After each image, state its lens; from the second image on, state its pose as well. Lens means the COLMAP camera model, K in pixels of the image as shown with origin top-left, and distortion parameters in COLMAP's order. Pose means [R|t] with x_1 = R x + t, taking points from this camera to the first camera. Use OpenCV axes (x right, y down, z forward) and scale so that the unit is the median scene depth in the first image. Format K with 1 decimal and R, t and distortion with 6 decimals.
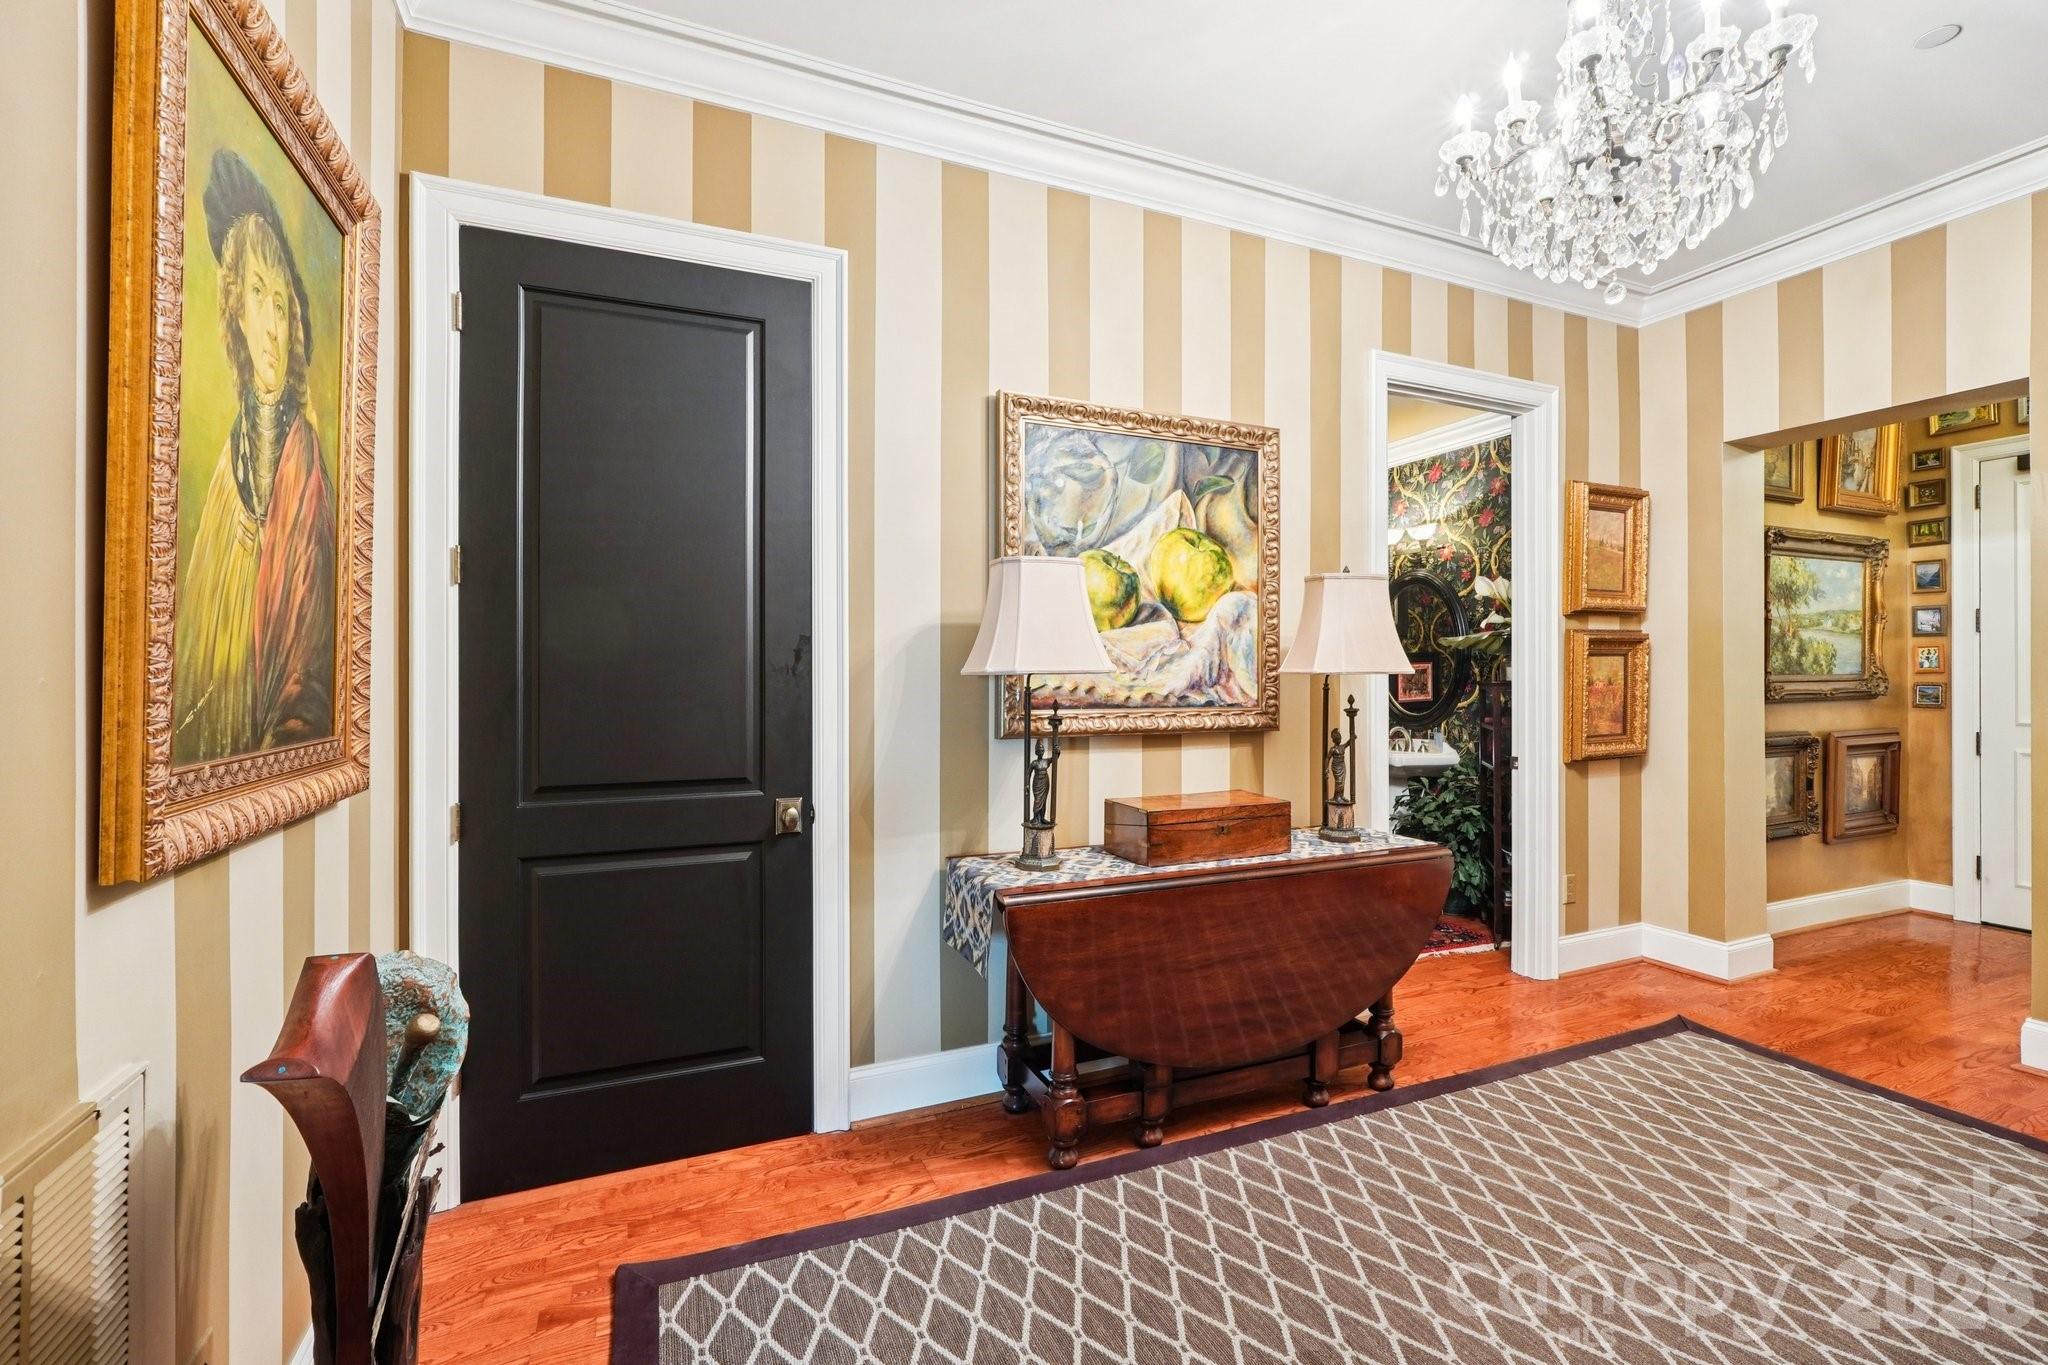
lens RADIAL K [[899.1, 0, 1027.7], [0, 899.1, 676.3], [0, 0, 1]] dist [-0.019021, 0.008875]
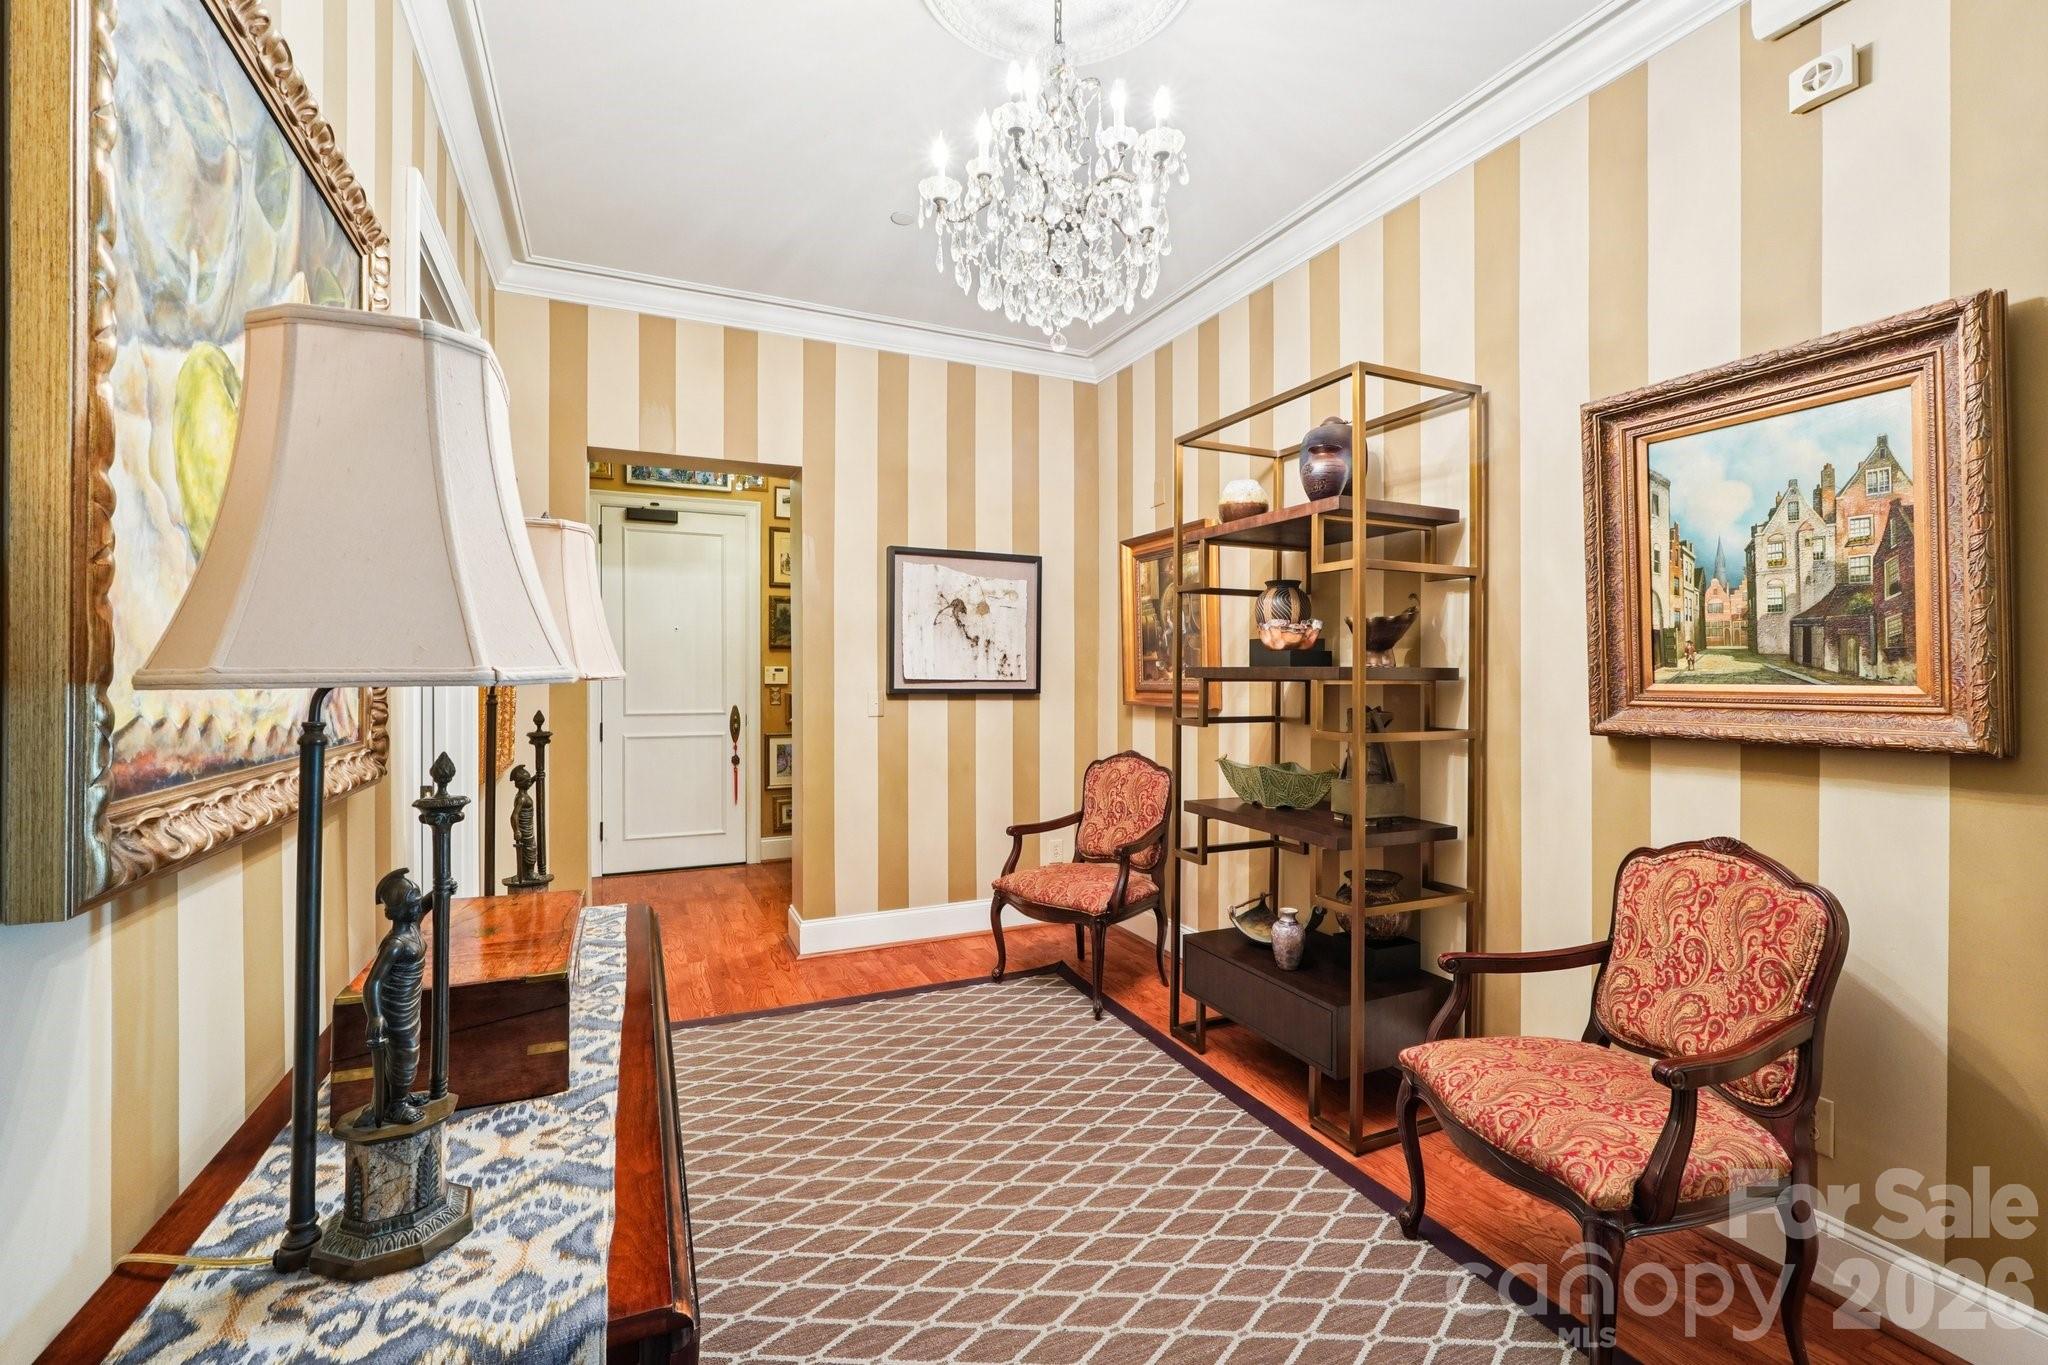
lens RADIAL K [[892.2, 0, 1032.9], [0, 892.2, 688.9], [0, 0, 1]] dist [-0.019388, -0.000033]
pose [[-0.015923, -0.016280, 0.999741, -0.306122], [0.003377, 0.999861, 0.016336, -0.004810], [-0.999868, 0.003636, -0.015865, 0.711161]]
